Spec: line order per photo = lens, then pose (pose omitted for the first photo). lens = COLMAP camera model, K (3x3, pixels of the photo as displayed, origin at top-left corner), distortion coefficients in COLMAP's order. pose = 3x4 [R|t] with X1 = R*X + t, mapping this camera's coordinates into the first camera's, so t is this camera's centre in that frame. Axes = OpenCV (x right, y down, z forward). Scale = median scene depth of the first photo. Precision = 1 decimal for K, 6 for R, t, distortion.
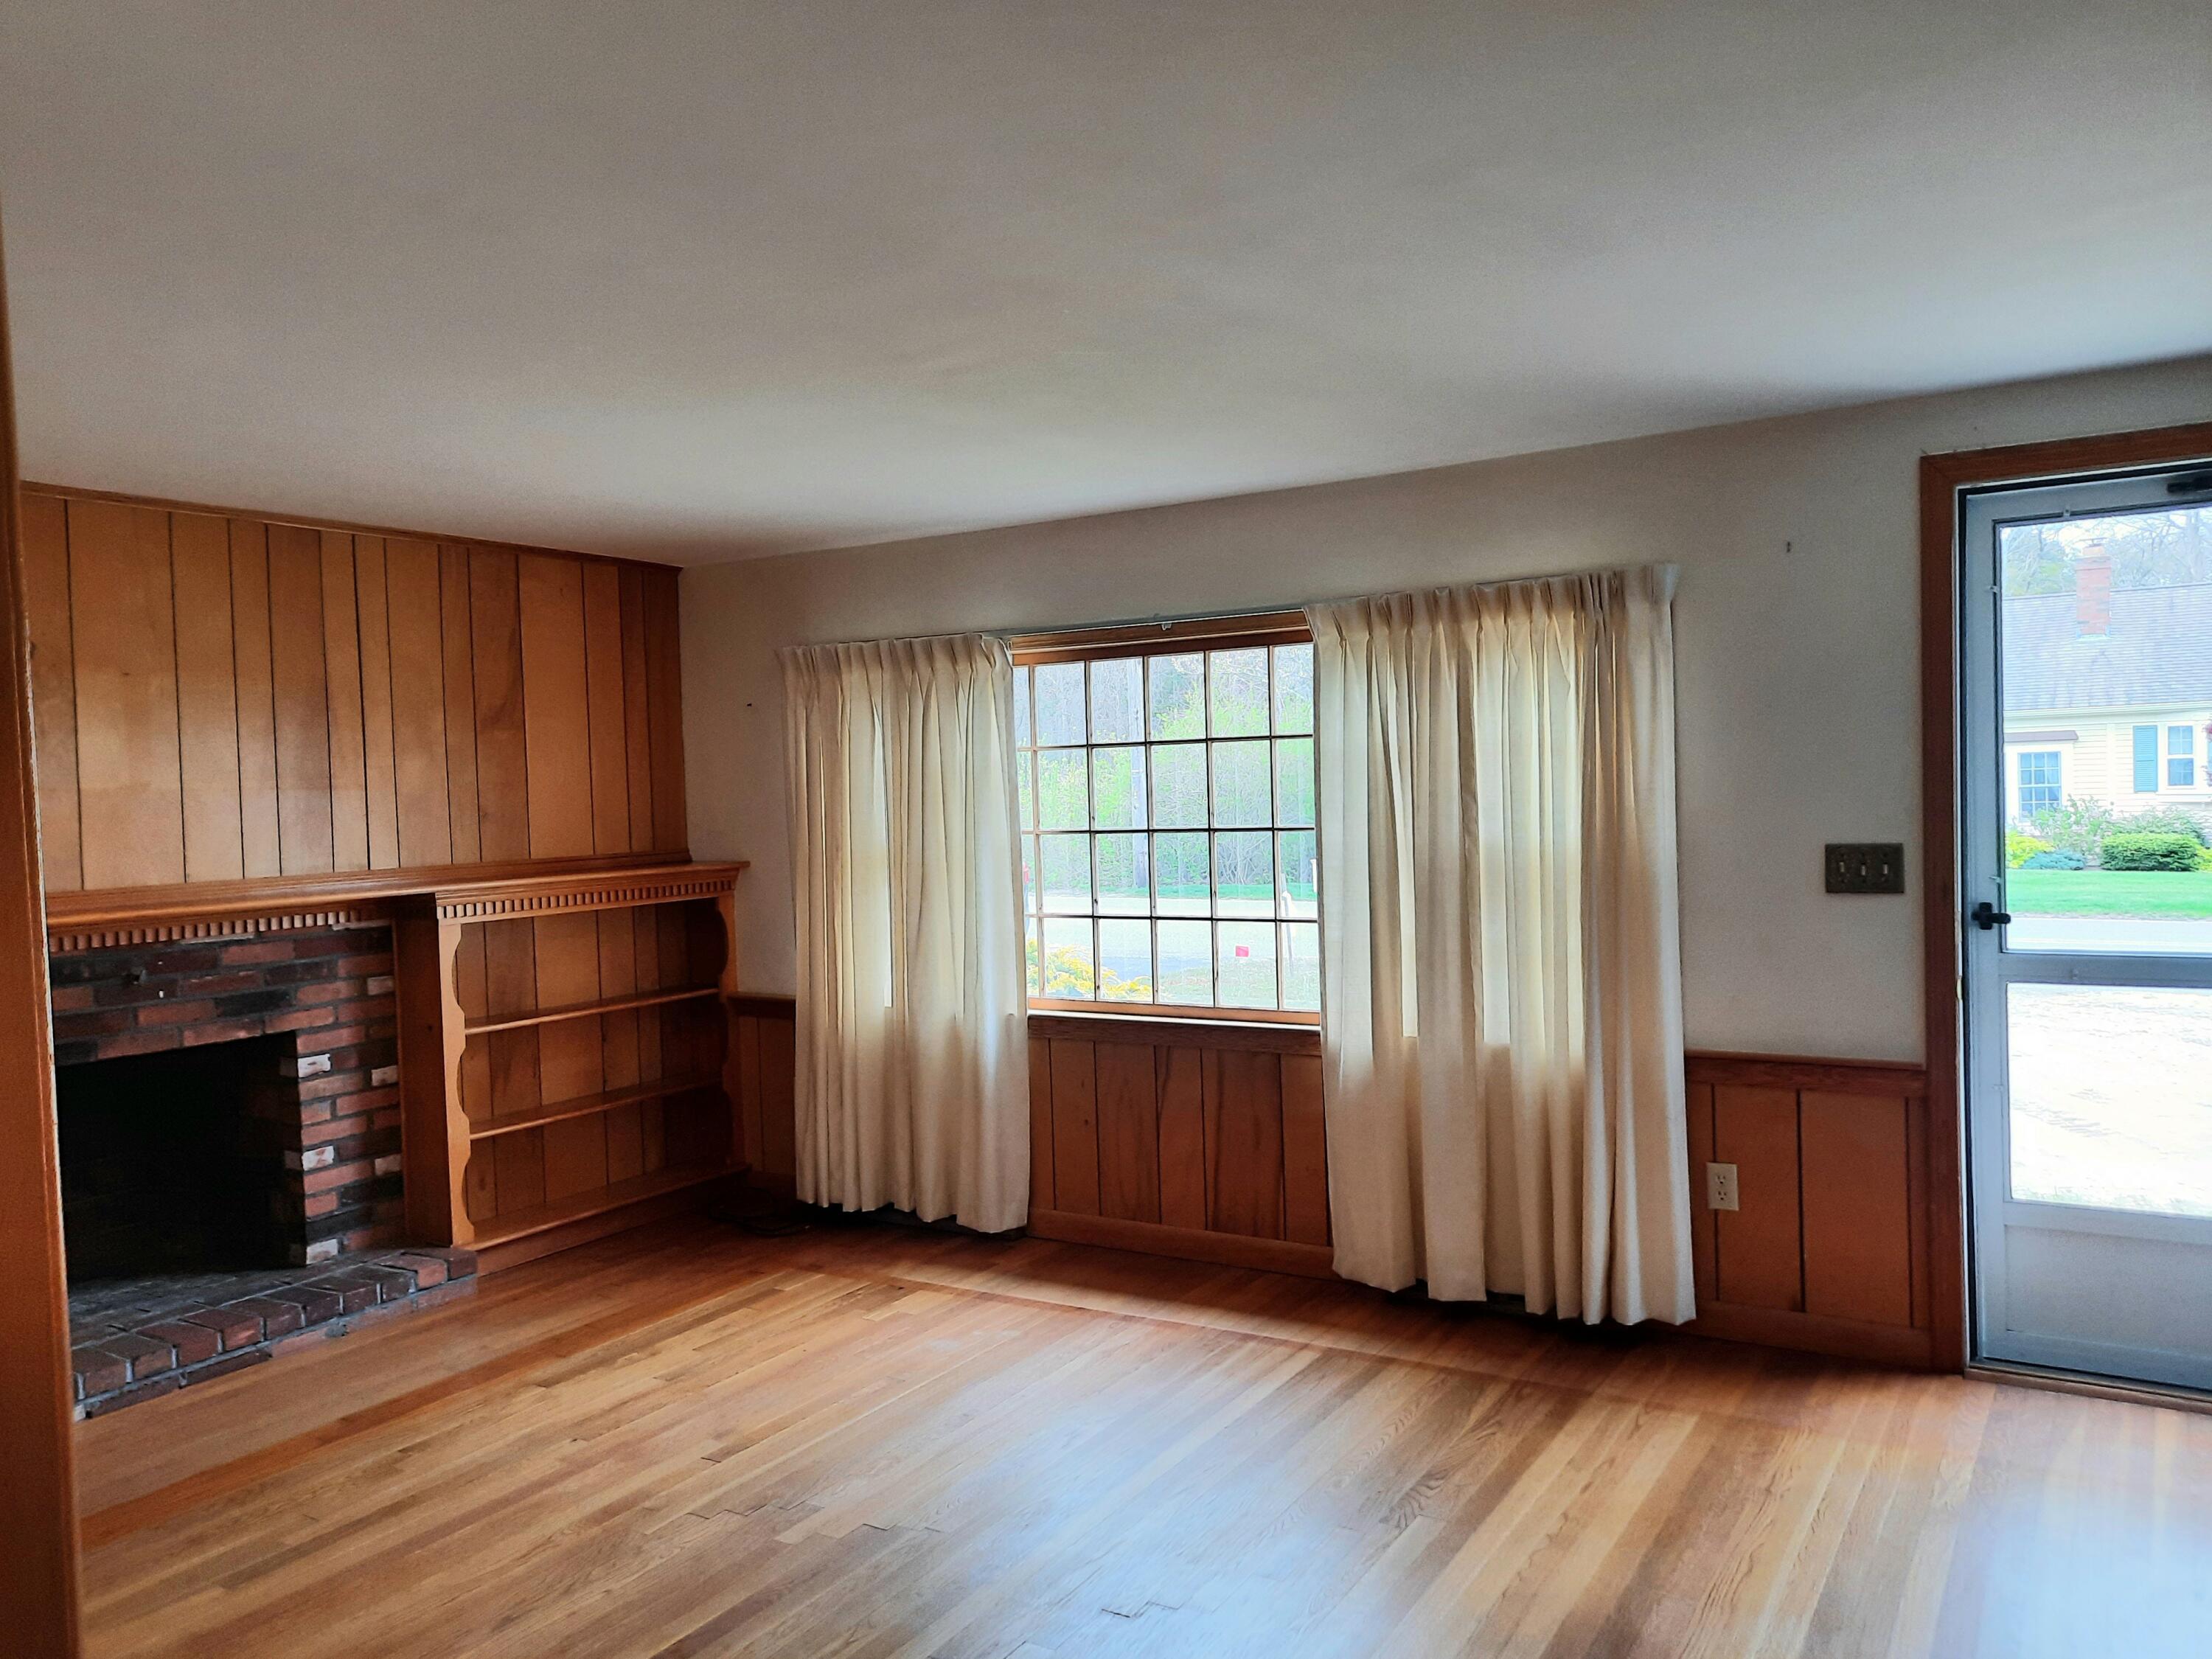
lens RADIAL K [[1614.7, 0, 1110.7], [0, 1614.7, 832.8], [0, 0, 1]] dist [0.051976, -0.036599]
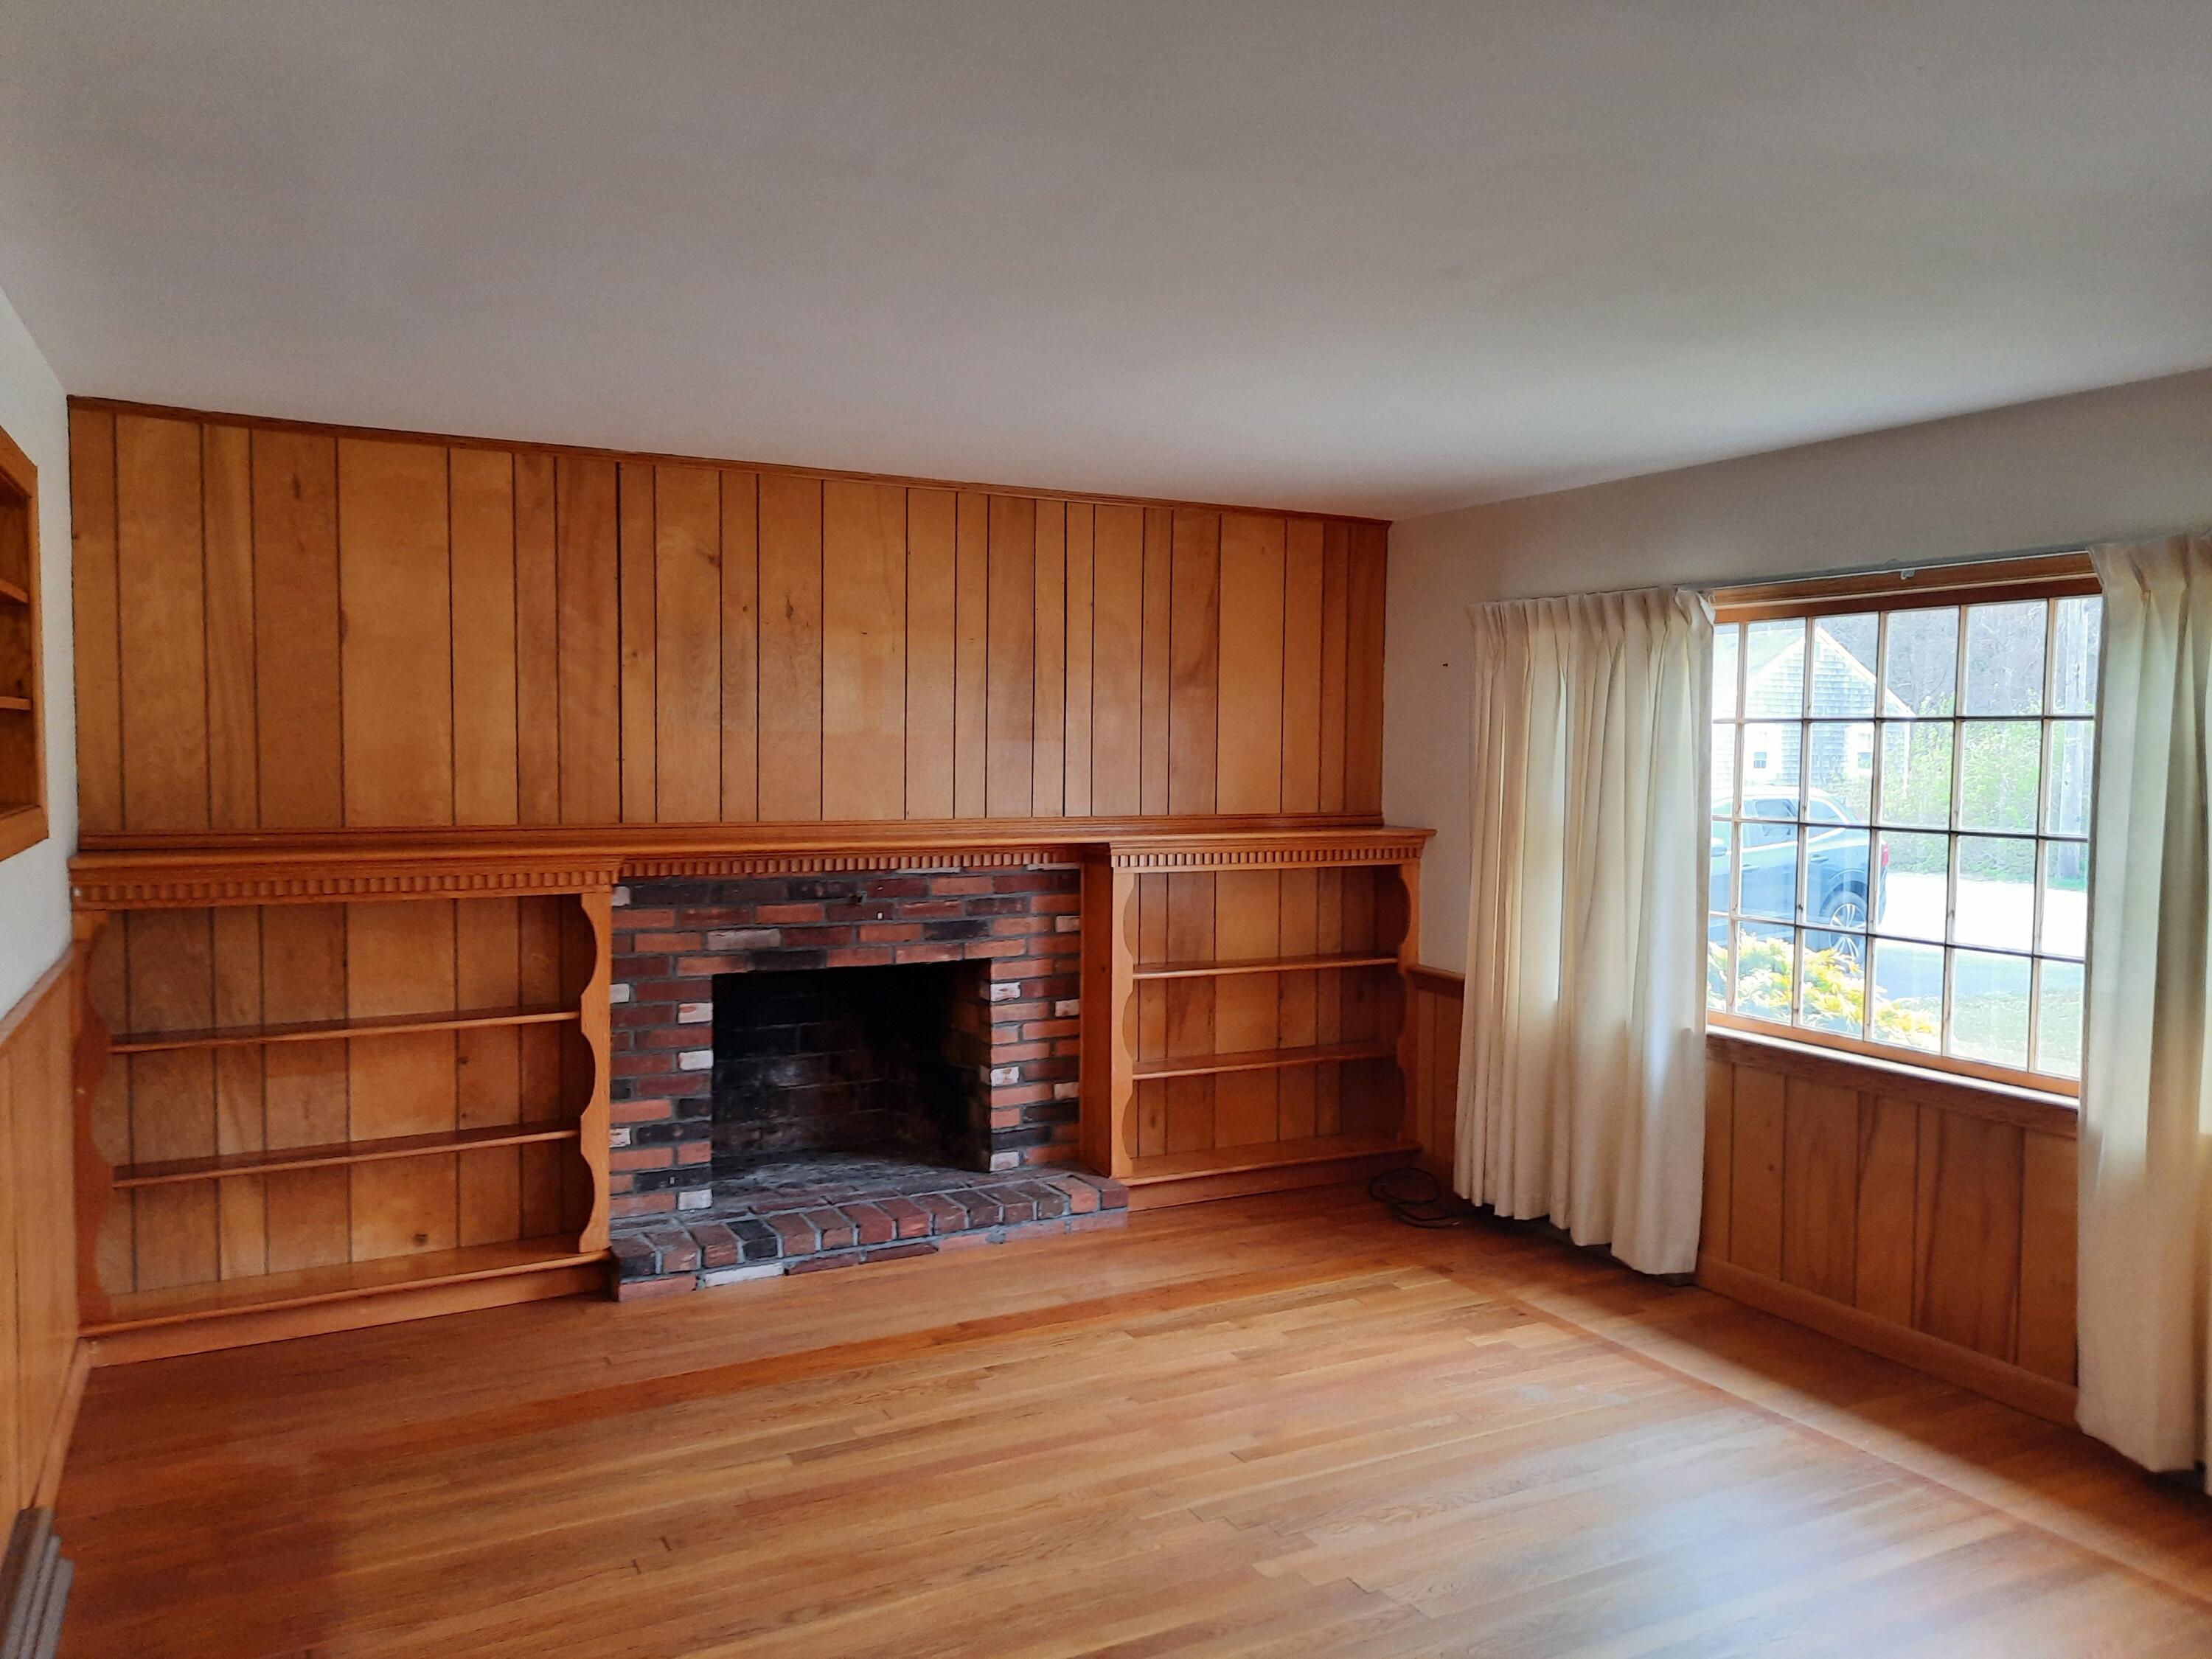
lens RADIAL K [[1614.7, 0, 1122.6], [0, 1614.7, 824.2], [0, 0, 1]] dist [0.051976, -0.036599]
pose [[0.863370, 0.065372, -0.500319, 0.114143], [-0.052328, 0.997825, 0.040076, -0.016801], [0.501851, -0.008420, 0.864913, 0.105543]]
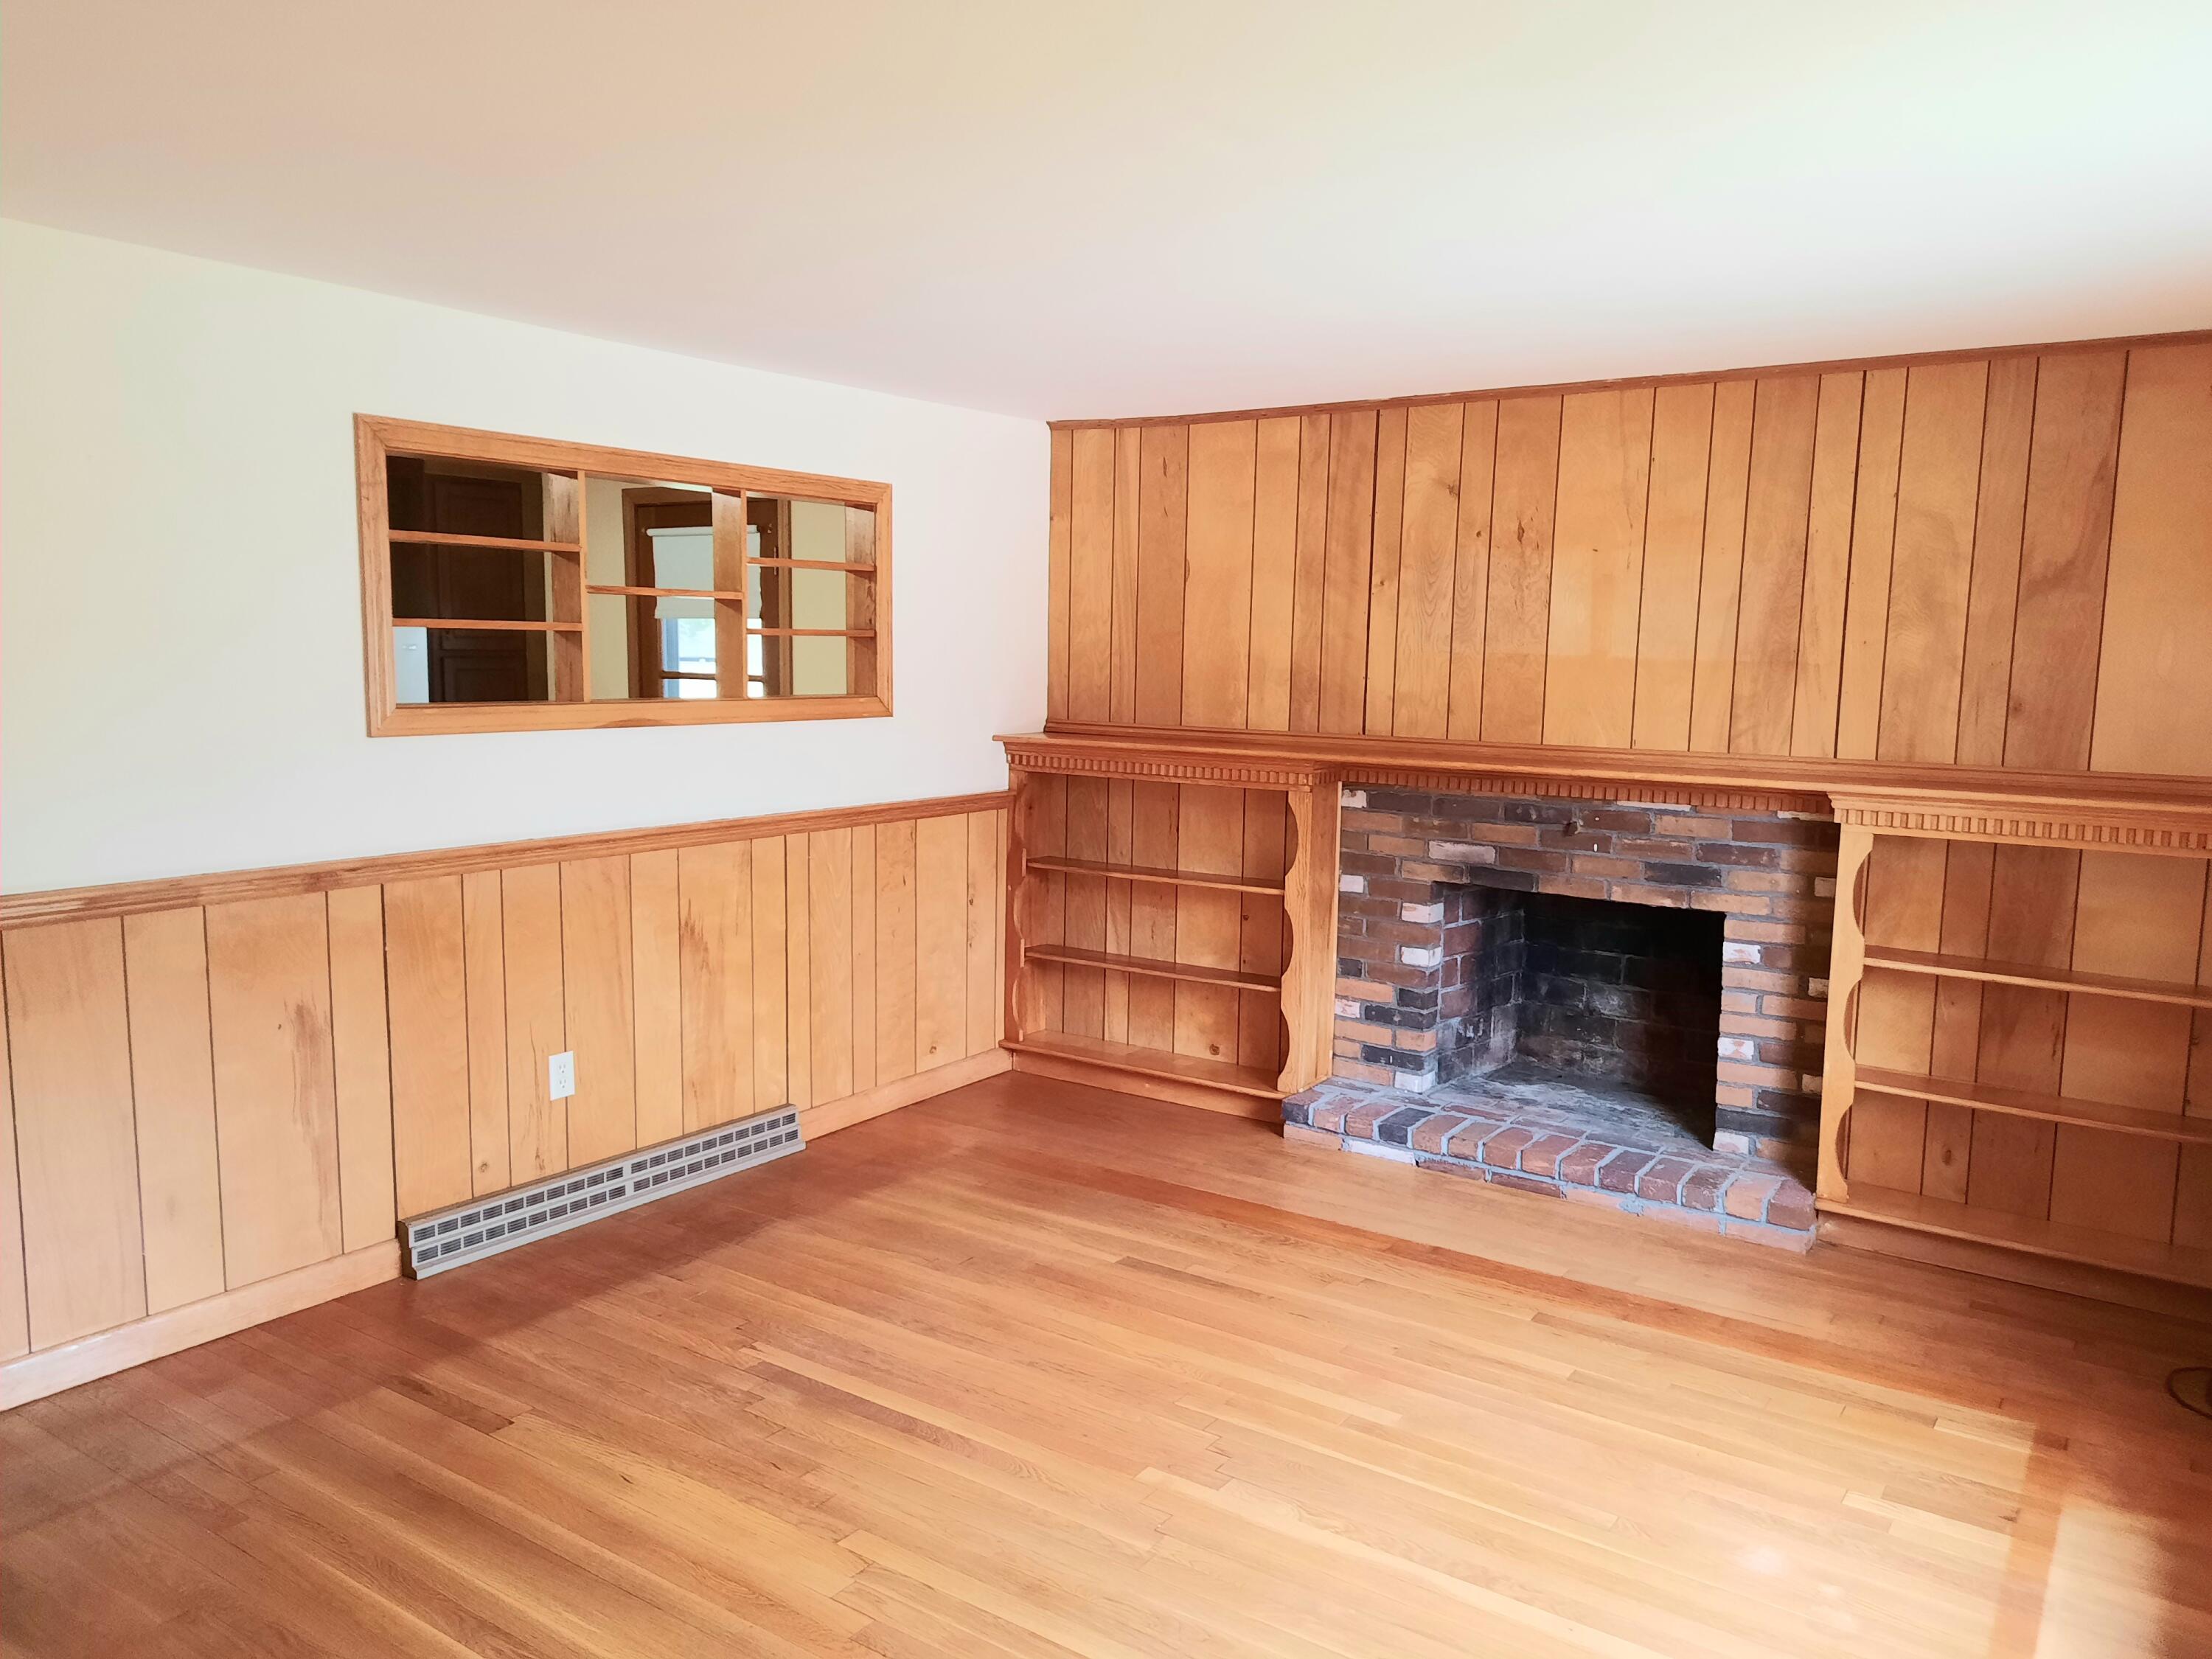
lens RADIAL K [[1614.7, 0, 1111.9], [0, 1614.7, 838.8], [0, 0, 1]] dist [0.051976, -0.036599]
pose [[-0.049312, 0.155803, -0.986557, 0.463302], [-0.044901, 0.986414, 0.158025, -0.058357], [0.997774, 0.052089, -0.041647, 0.670557]]
